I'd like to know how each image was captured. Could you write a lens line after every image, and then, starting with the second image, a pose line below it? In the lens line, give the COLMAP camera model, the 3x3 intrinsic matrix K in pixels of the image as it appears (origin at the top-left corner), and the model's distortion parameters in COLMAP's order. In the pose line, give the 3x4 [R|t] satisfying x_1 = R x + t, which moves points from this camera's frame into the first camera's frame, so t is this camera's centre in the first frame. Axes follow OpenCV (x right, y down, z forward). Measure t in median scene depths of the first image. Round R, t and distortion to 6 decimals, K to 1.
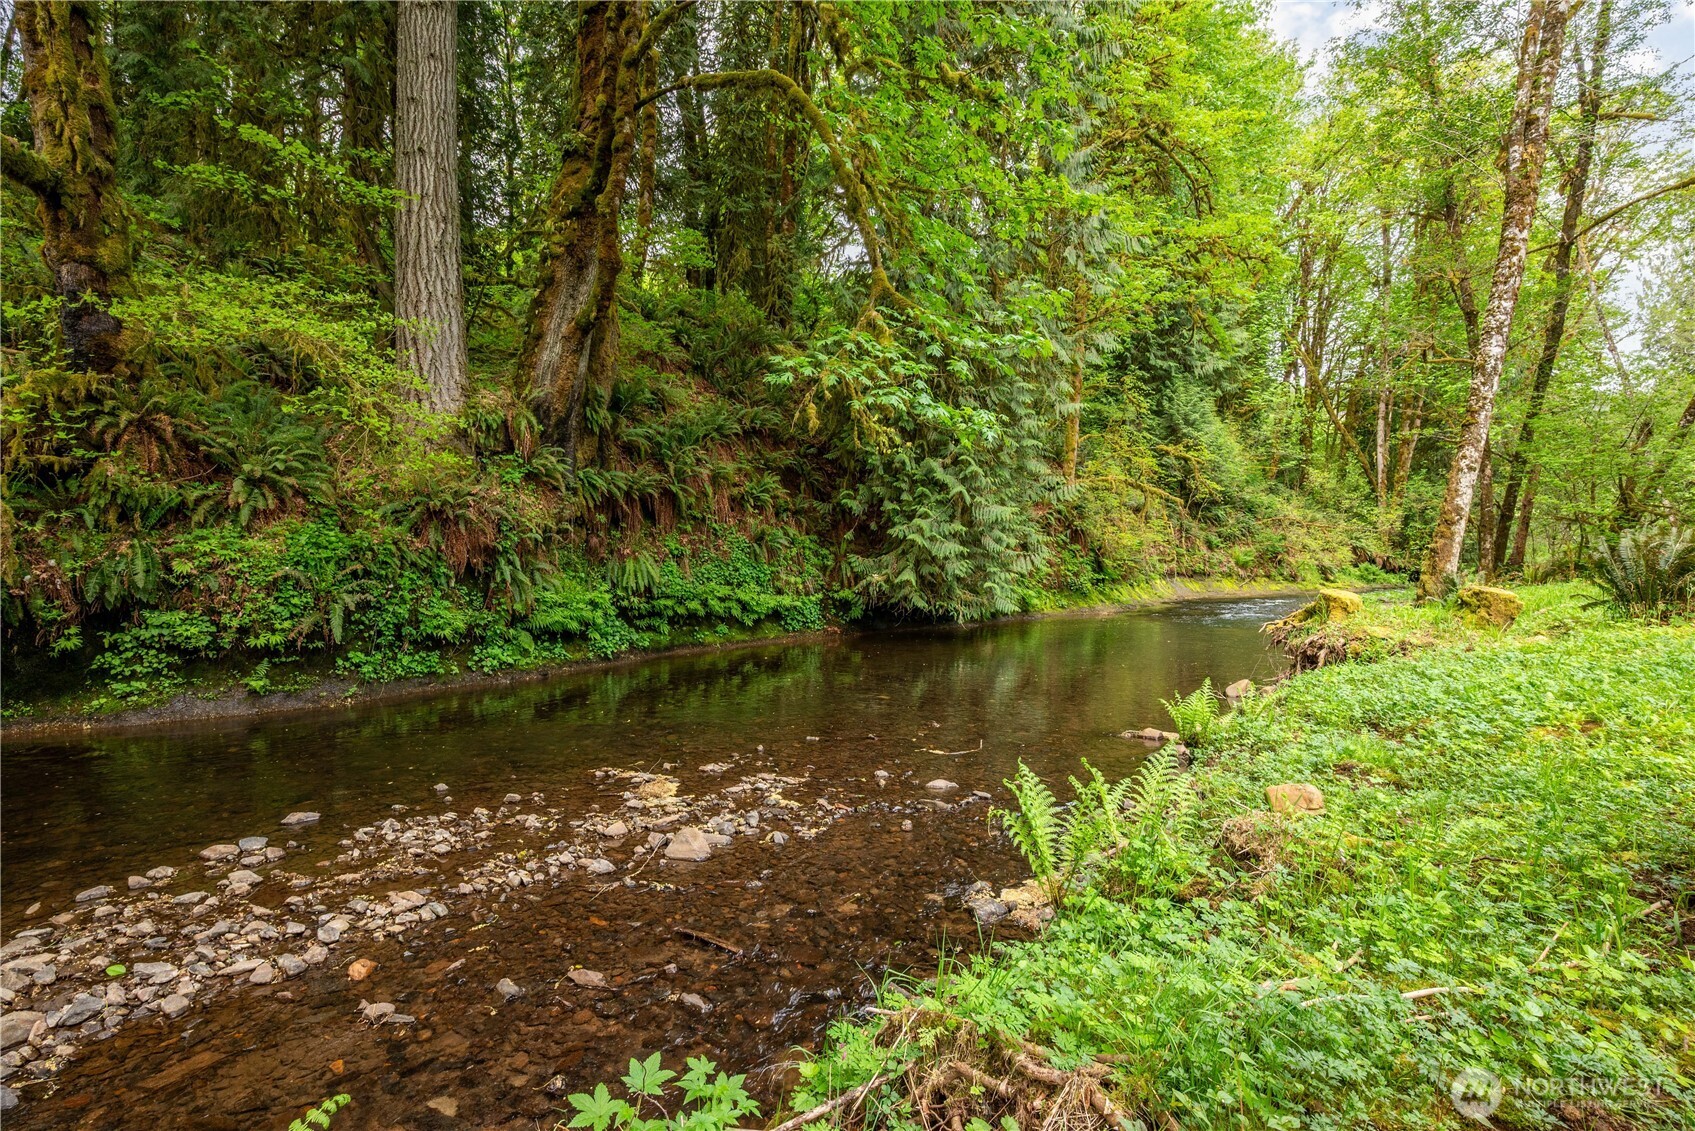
lens RADIAL K [[774.3, 0, 845.6], [0, 774.3, 562.5], [0, 0, 1]] dist [0.003083, 0.001285]
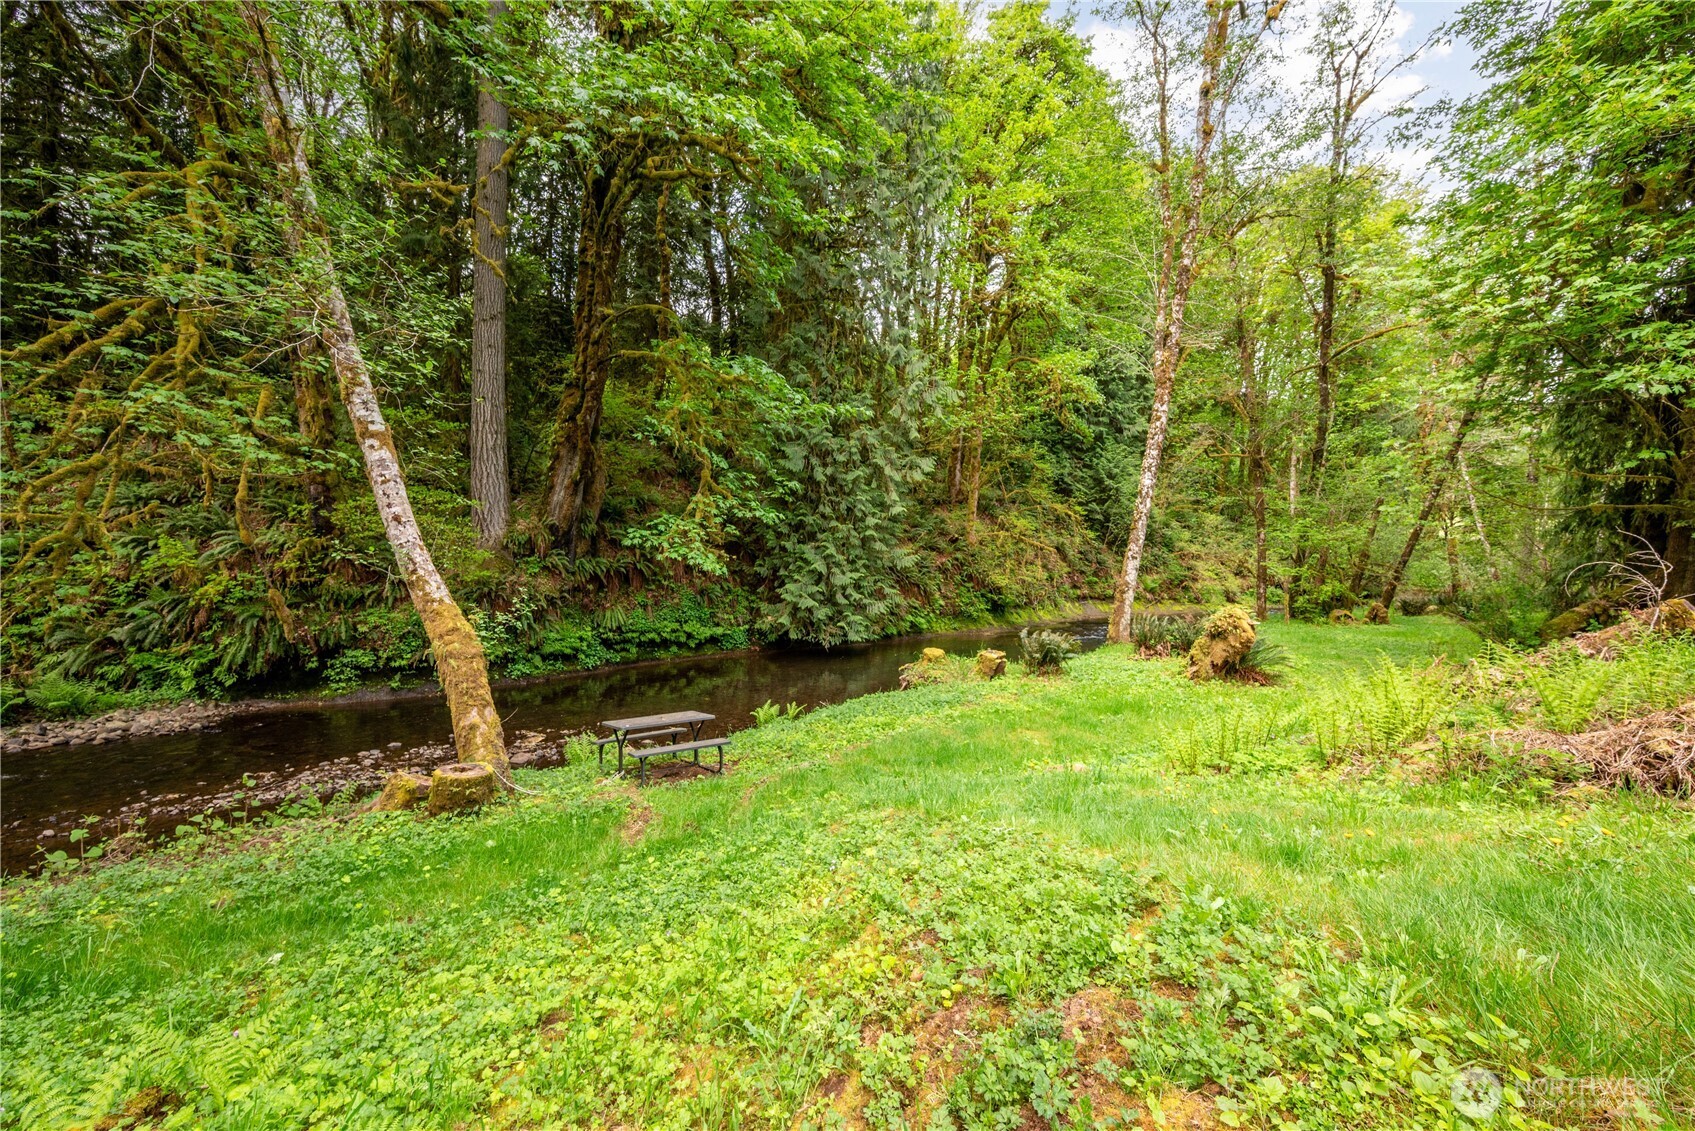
lens RADIAL K [[679.1, 0, 849.8], [0, 679.1, 562.6], [0, 0, 1]] dist [0.001626, 0.000005]
pose [[0.994195, 0.007012, -0.107362, 0.448053], [-0.006821, 0.999974, 0.002137, -0.126969], [0.107375, -0.001392, 0.994218, -0.469121]]
